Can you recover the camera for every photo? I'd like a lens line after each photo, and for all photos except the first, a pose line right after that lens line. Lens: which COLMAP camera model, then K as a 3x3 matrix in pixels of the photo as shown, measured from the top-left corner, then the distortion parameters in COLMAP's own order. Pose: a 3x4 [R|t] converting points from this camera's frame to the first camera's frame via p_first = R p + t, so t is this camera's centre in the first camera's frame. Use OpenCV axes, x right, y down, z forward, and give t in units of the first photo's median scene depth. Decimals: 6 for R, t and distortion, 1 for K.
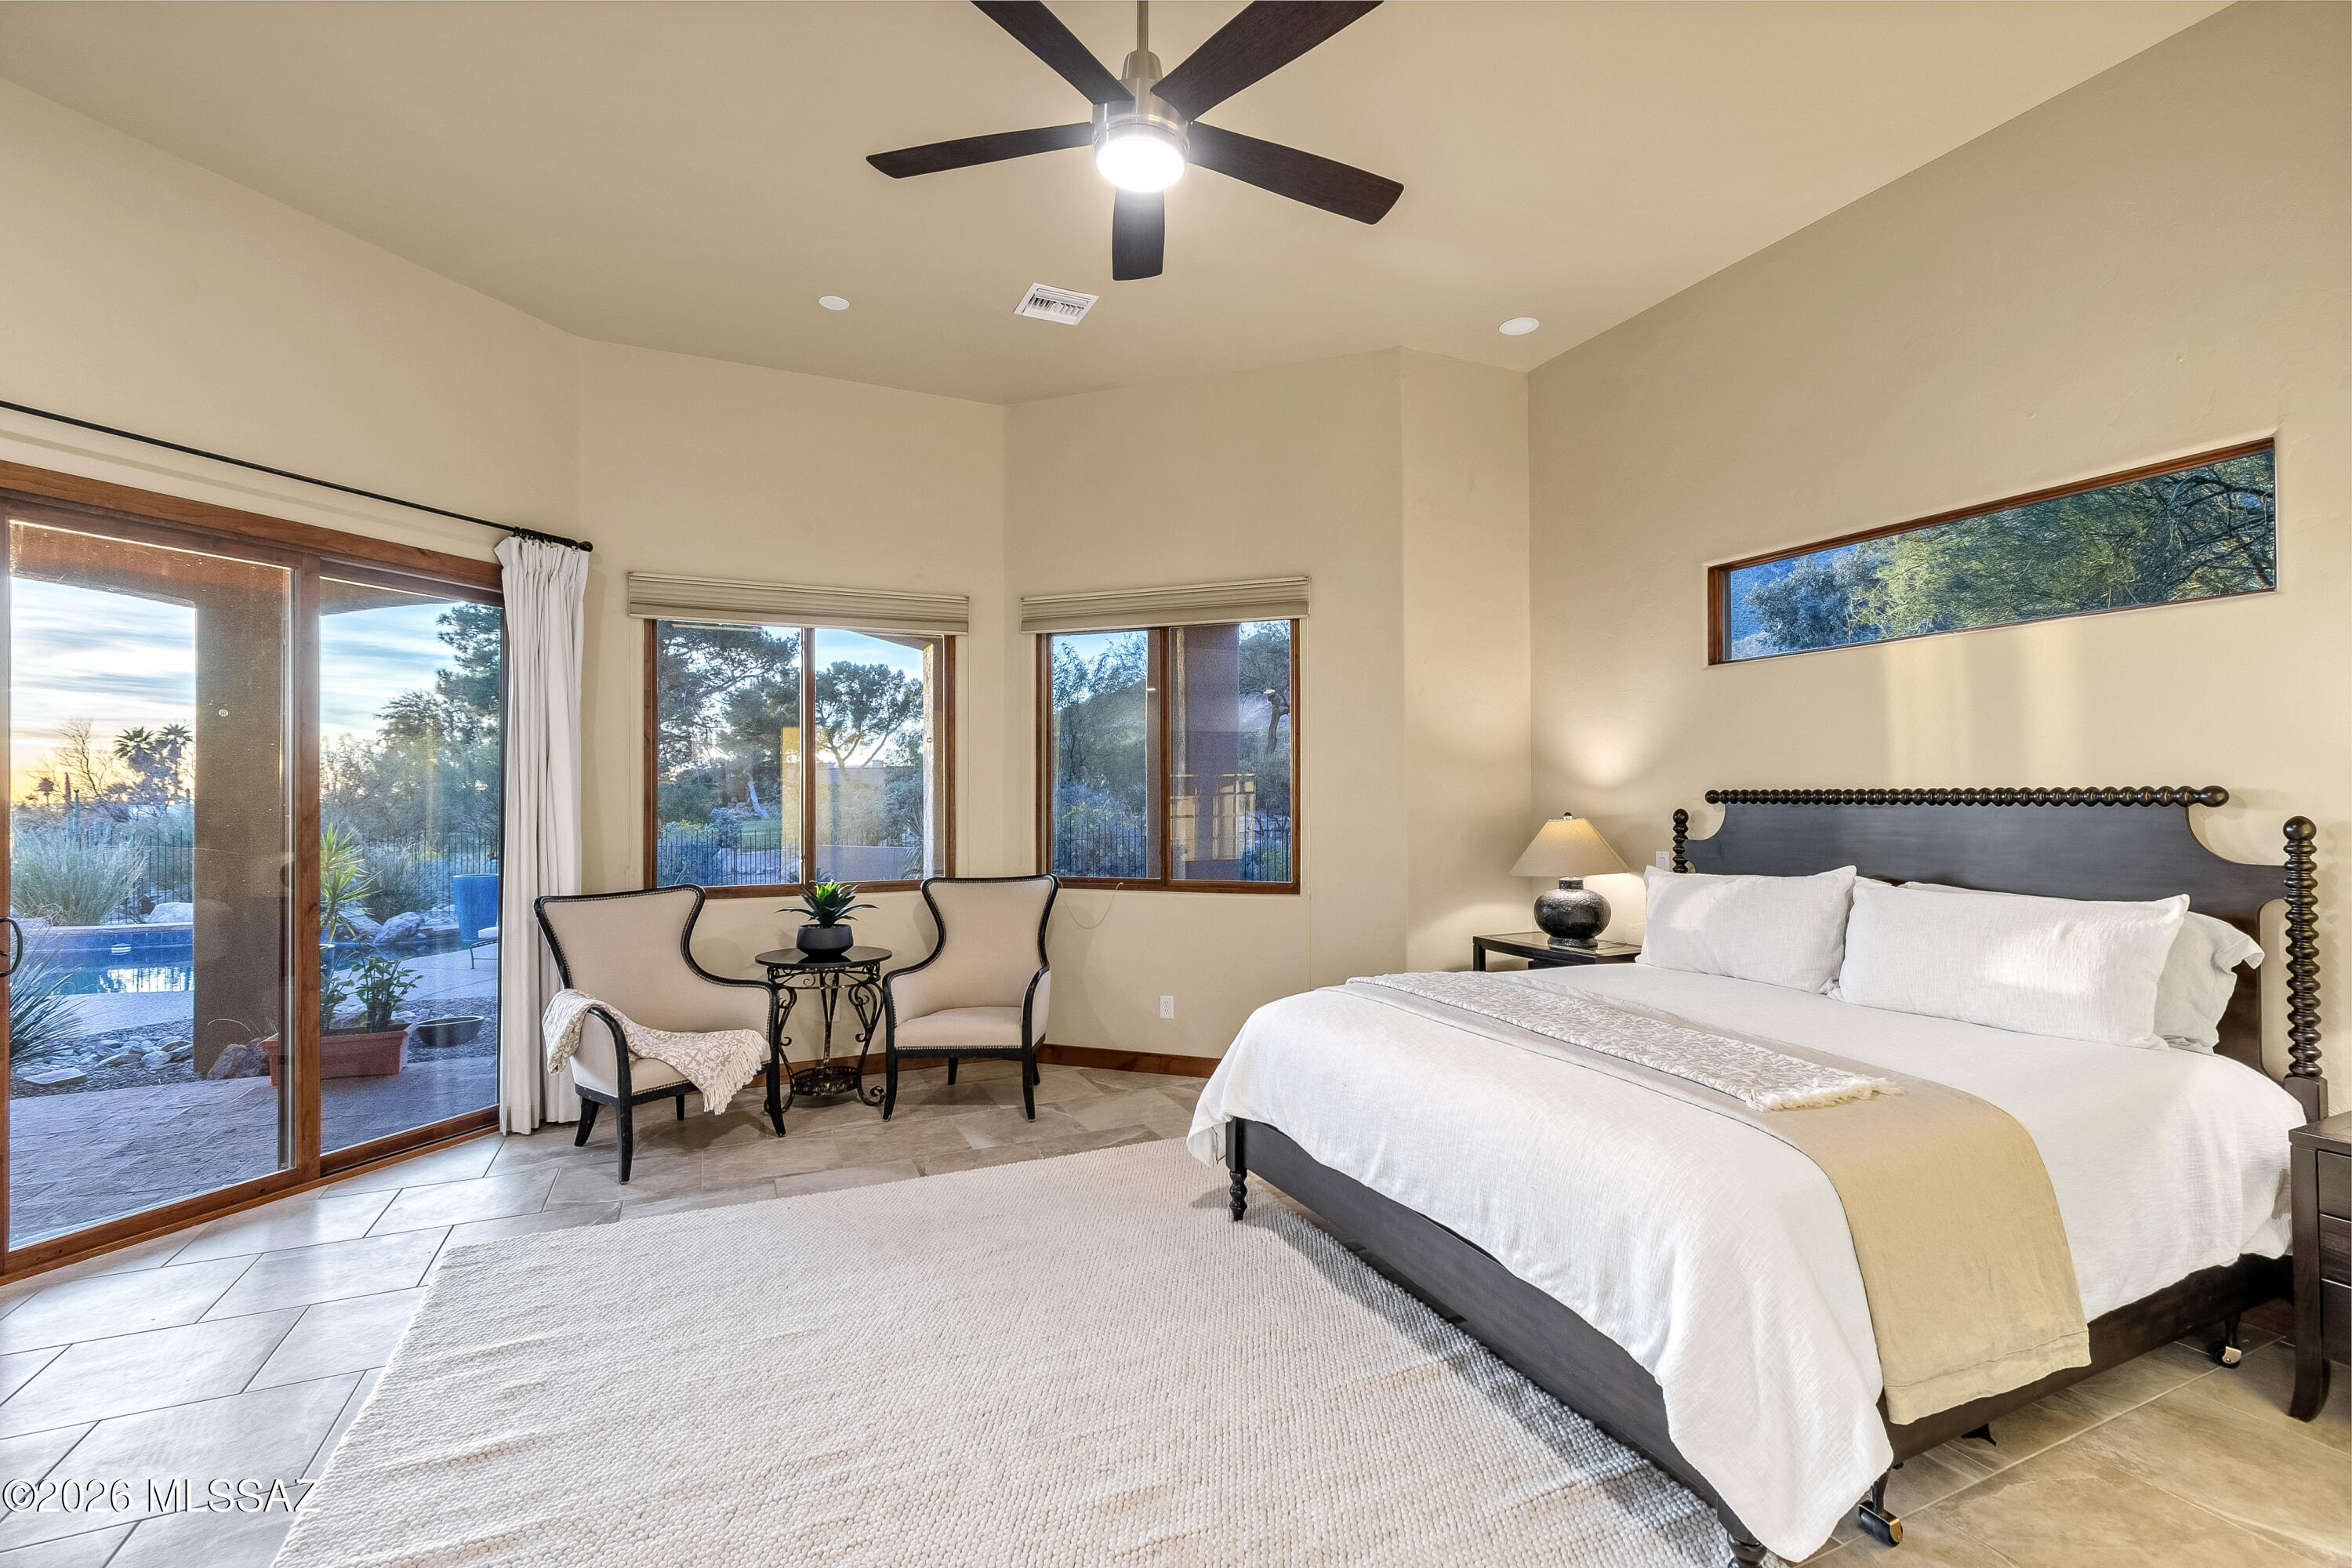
lens RADIAL K [[1052.8, 0, 1216.2], [0, 1052.8, 792.2], [0, 0, 1]] dist [0.000929, -0.000168]
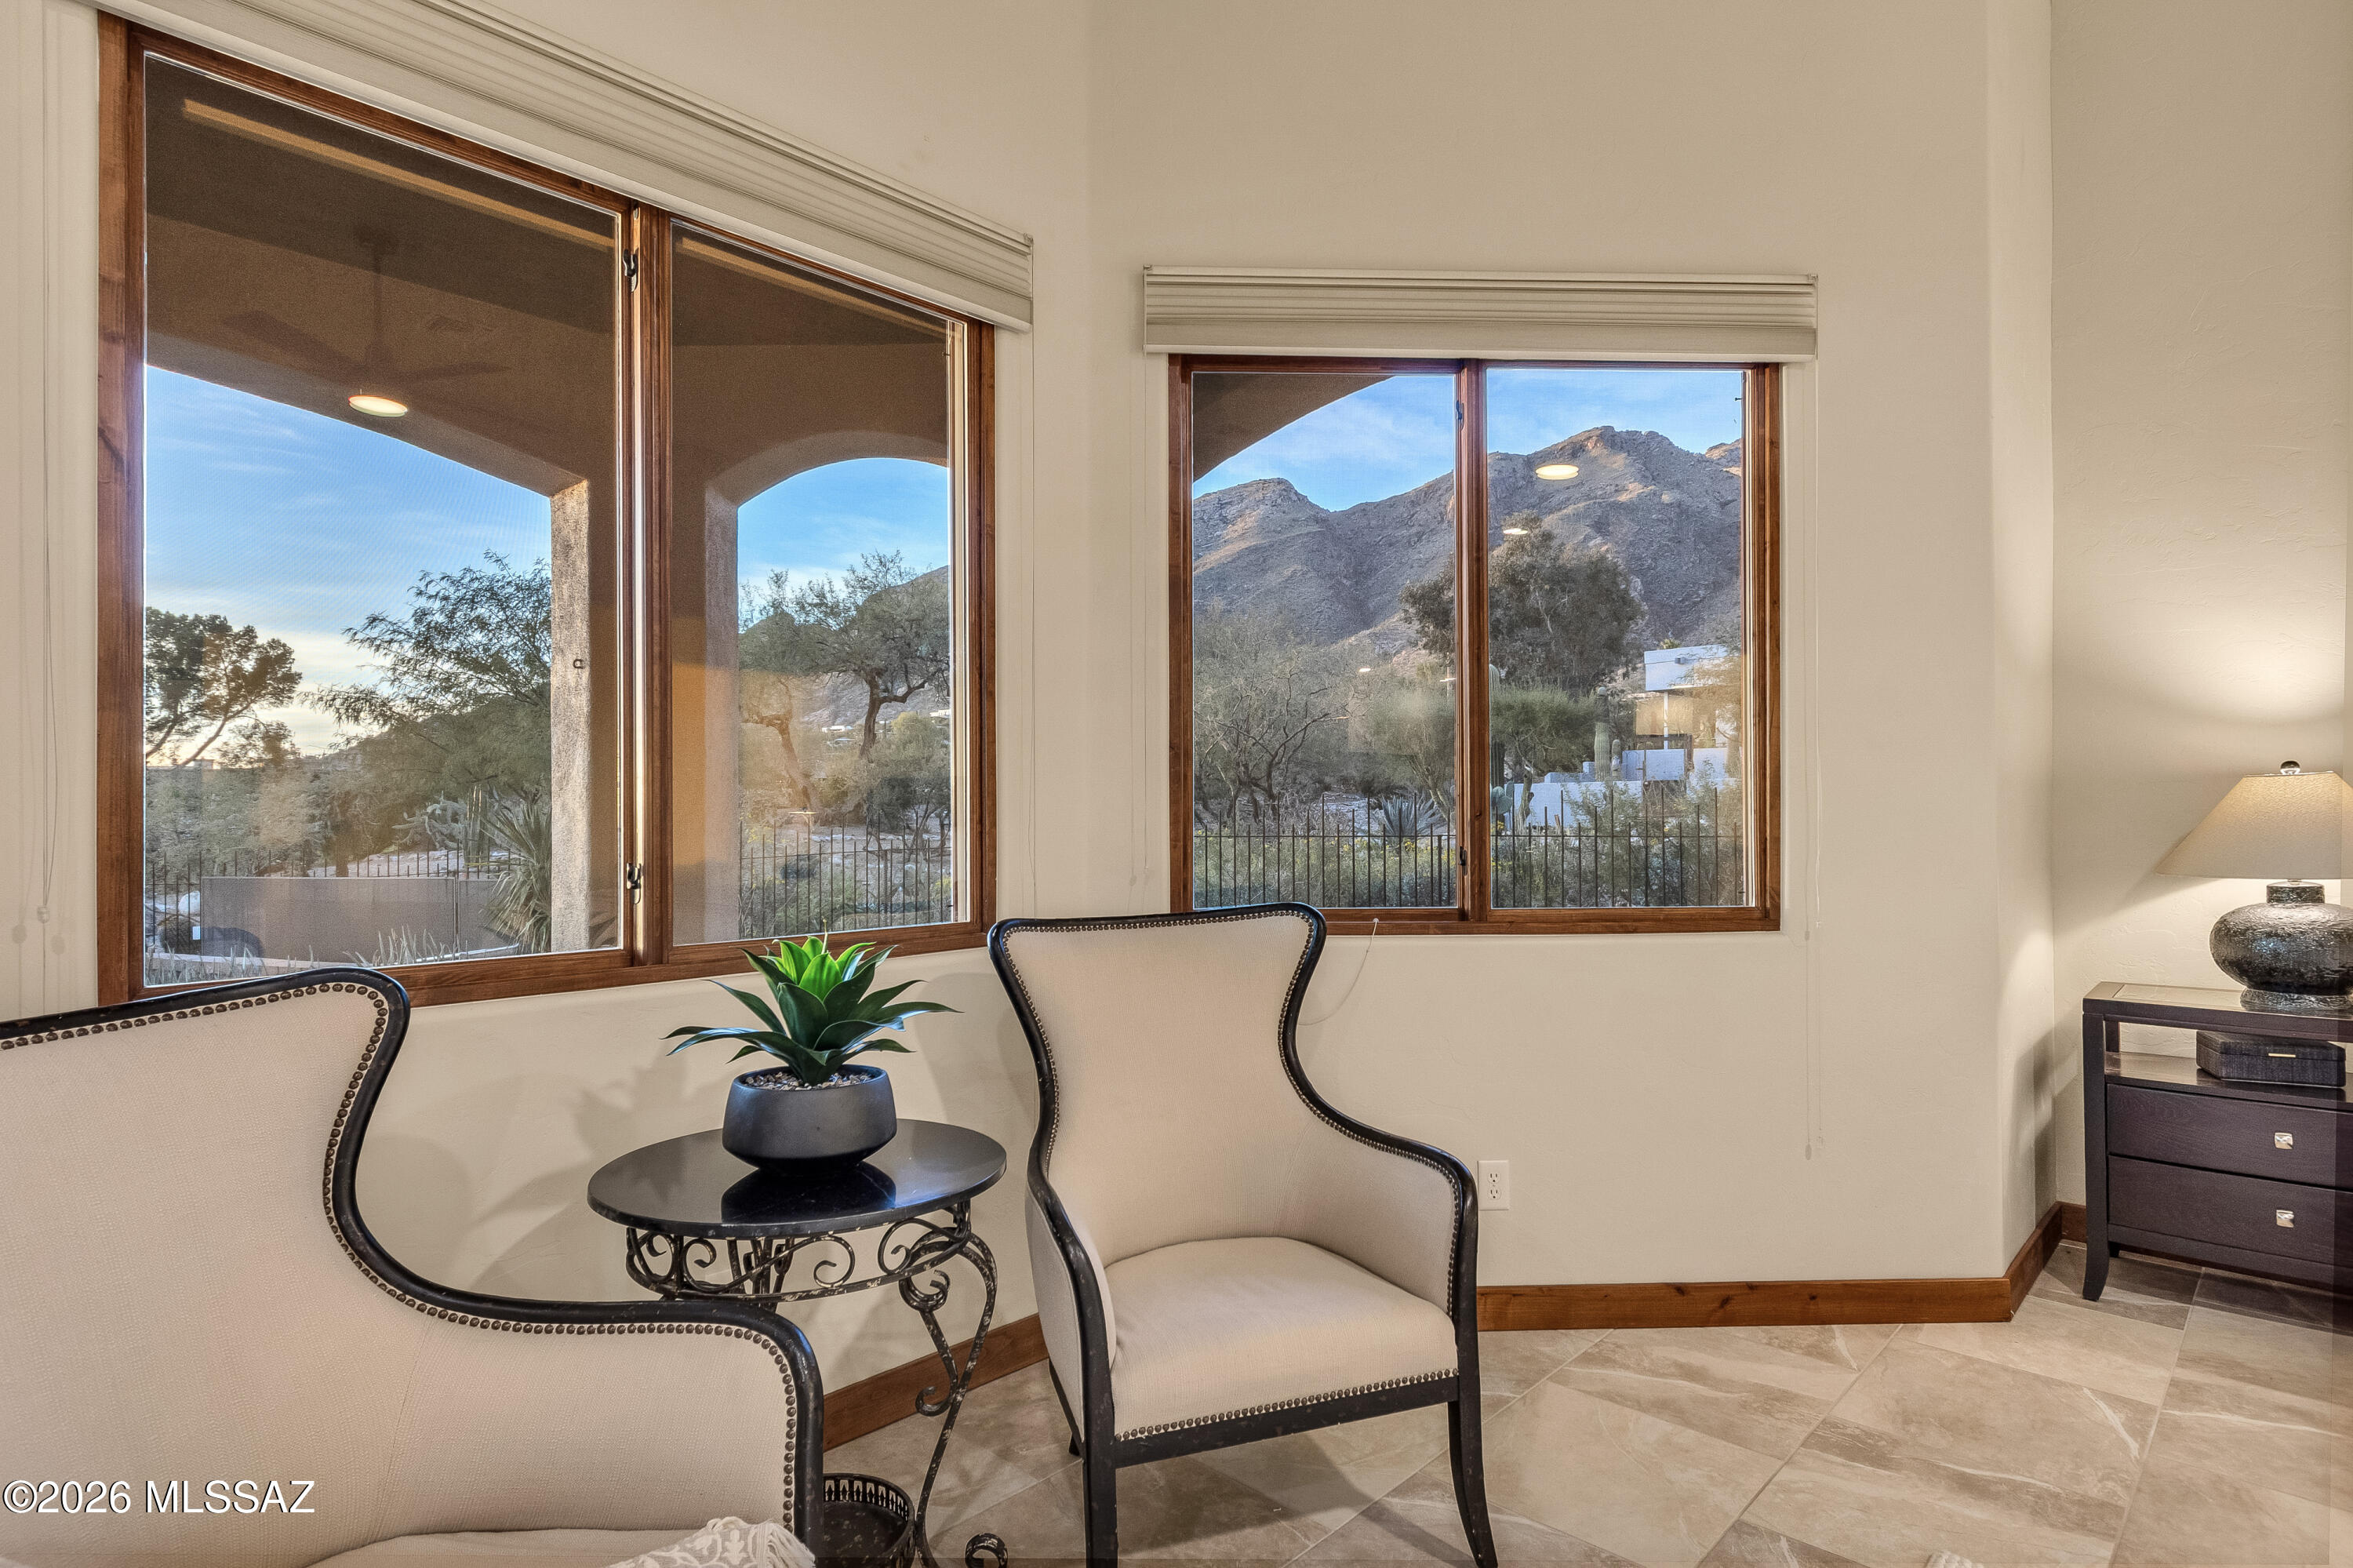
lens RADIAL K [[1235.5, 0, 1214.8], [0, 1235.5, 810.4], [0, 0, 1]] dist [0.003250, 0.000290]
pose [[0.927507, 0.002938, 0.373794, -0.402927], [-0.002310, 0.999995, -0.002127, 0.045868], [-0.373798, 0.001109, 0.927509, 0.601476]]
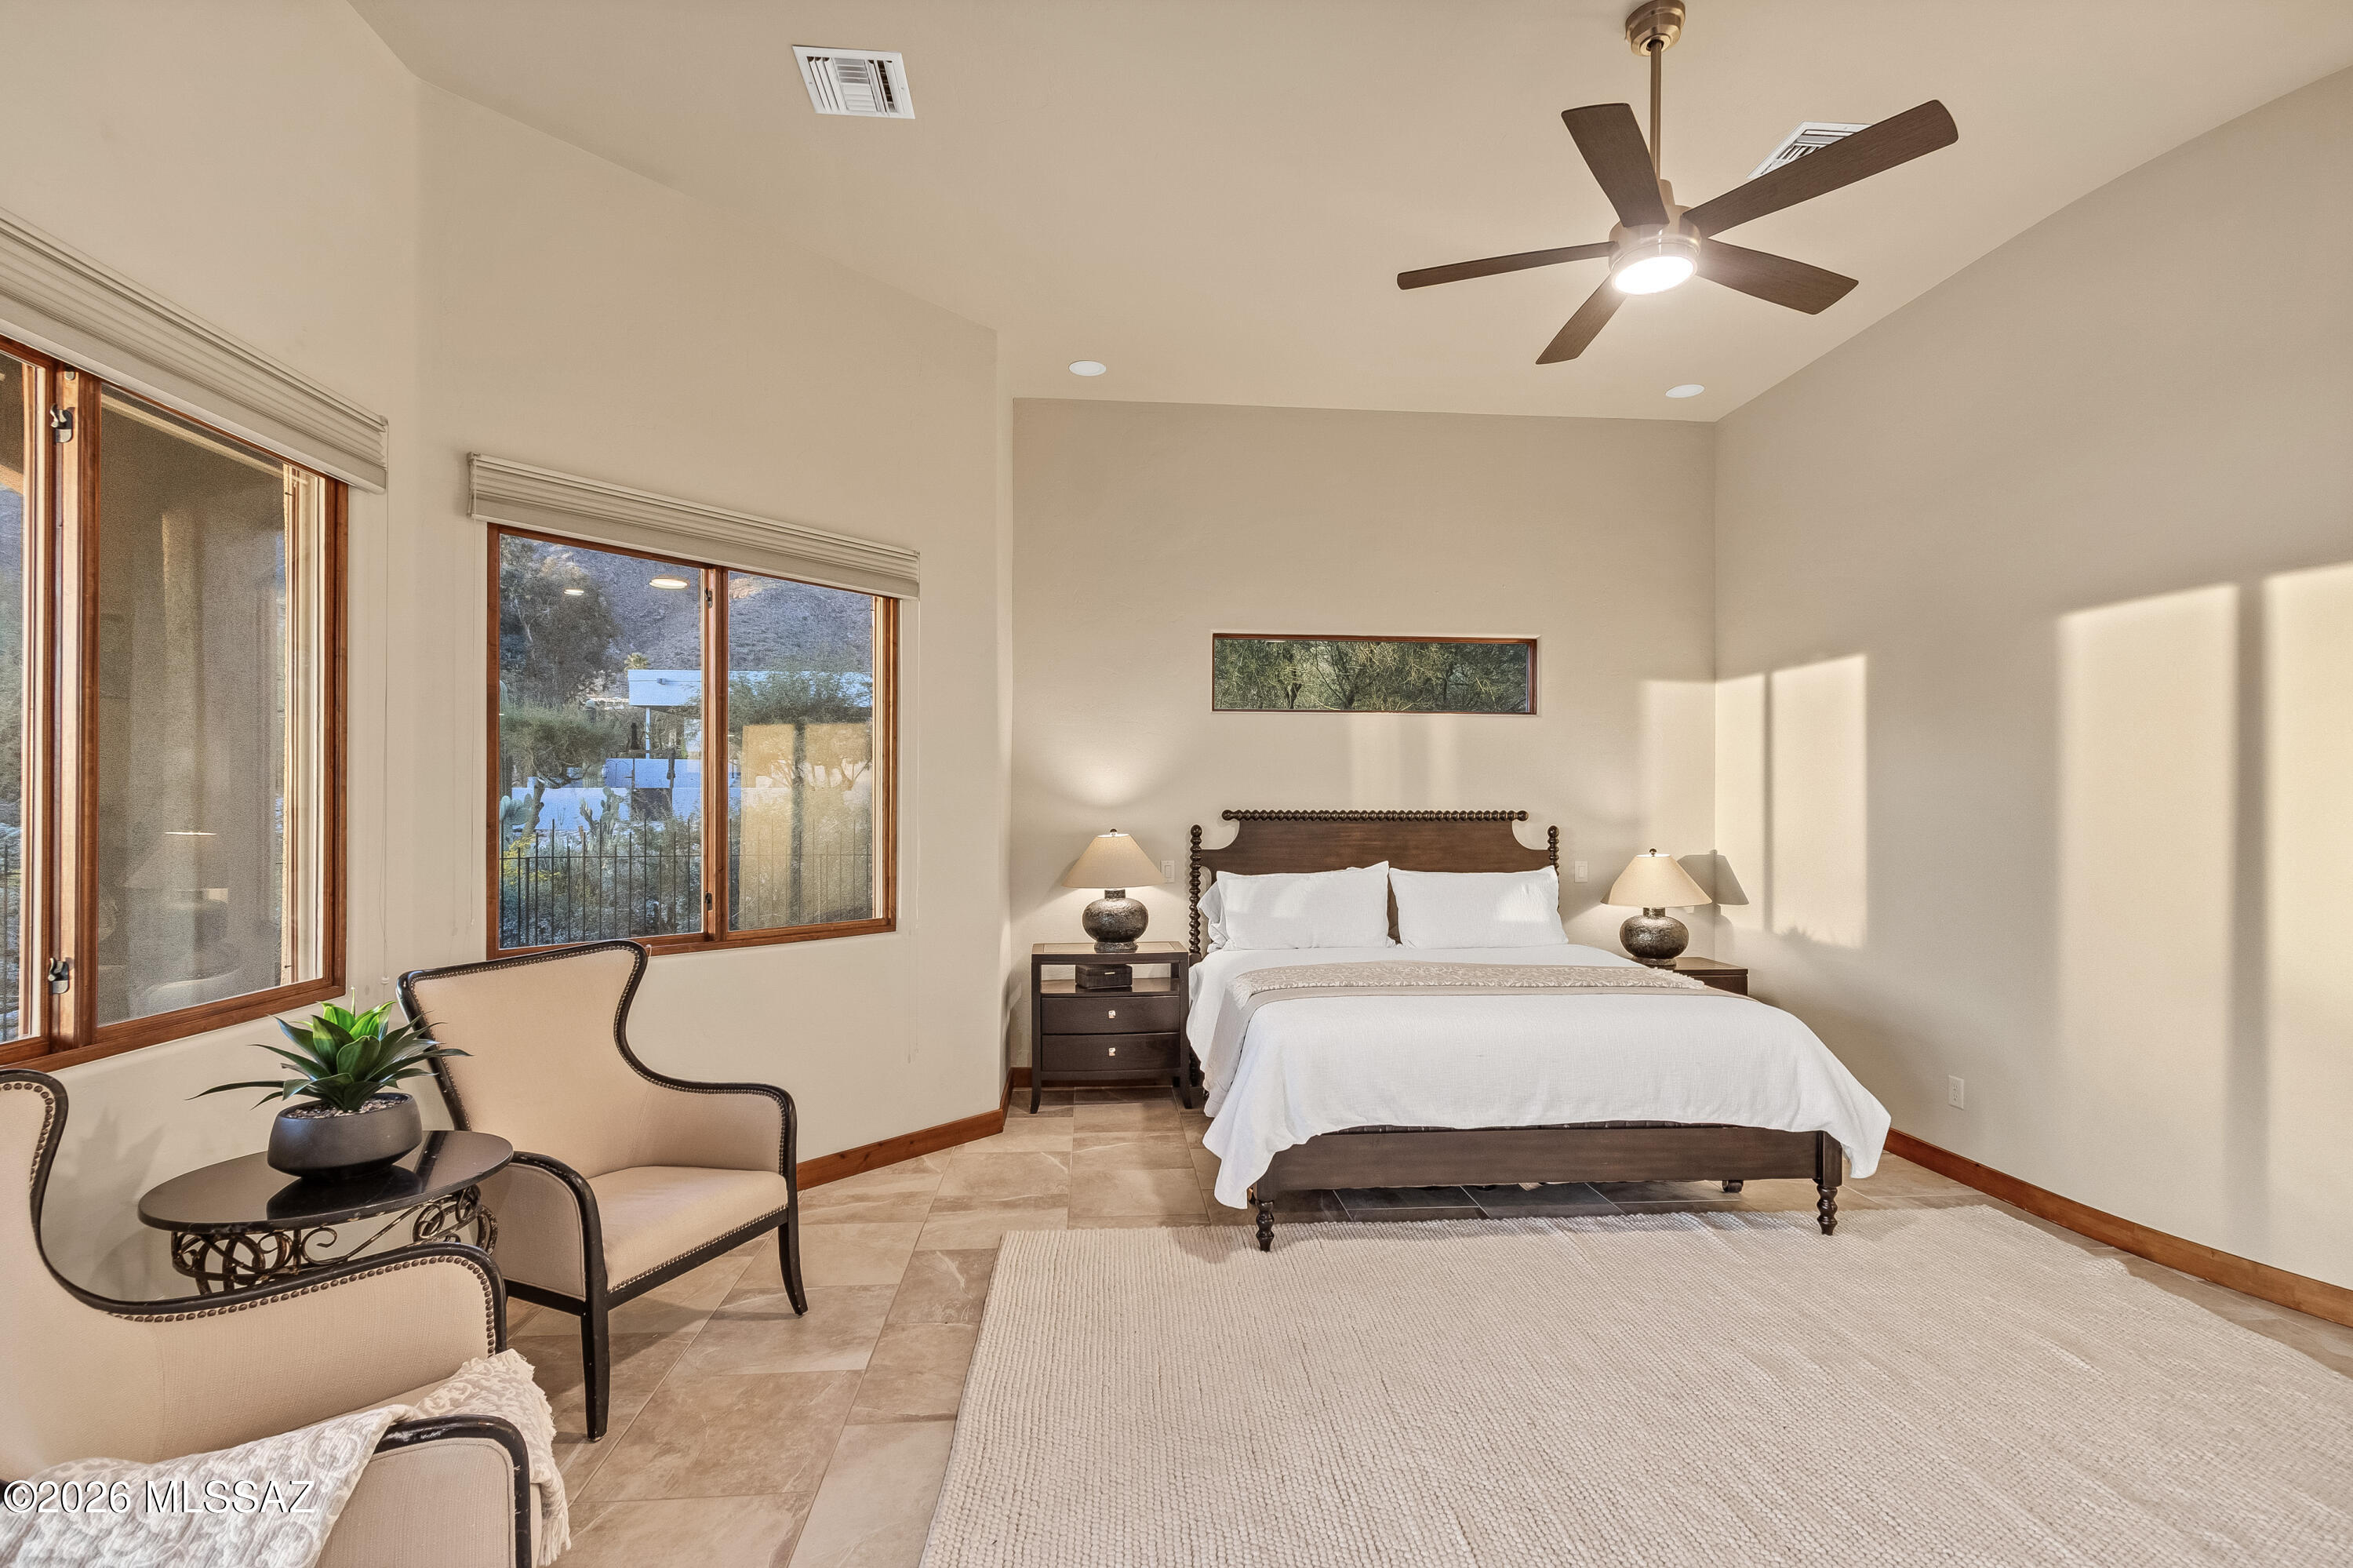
lens RADIAL K [[1071.0, 0, 1176.7], [0, 1071.0, 812.7], [0, 0, 1]] dist [-0.001062, -0.000427]
pose [[0.358151, 0.004940, 0.933651, -0.670192], [-0.006741, 0.999974, -0.002705, 0.004781], [-0.933640, -0.005325, 0.358174, 0.522488]]
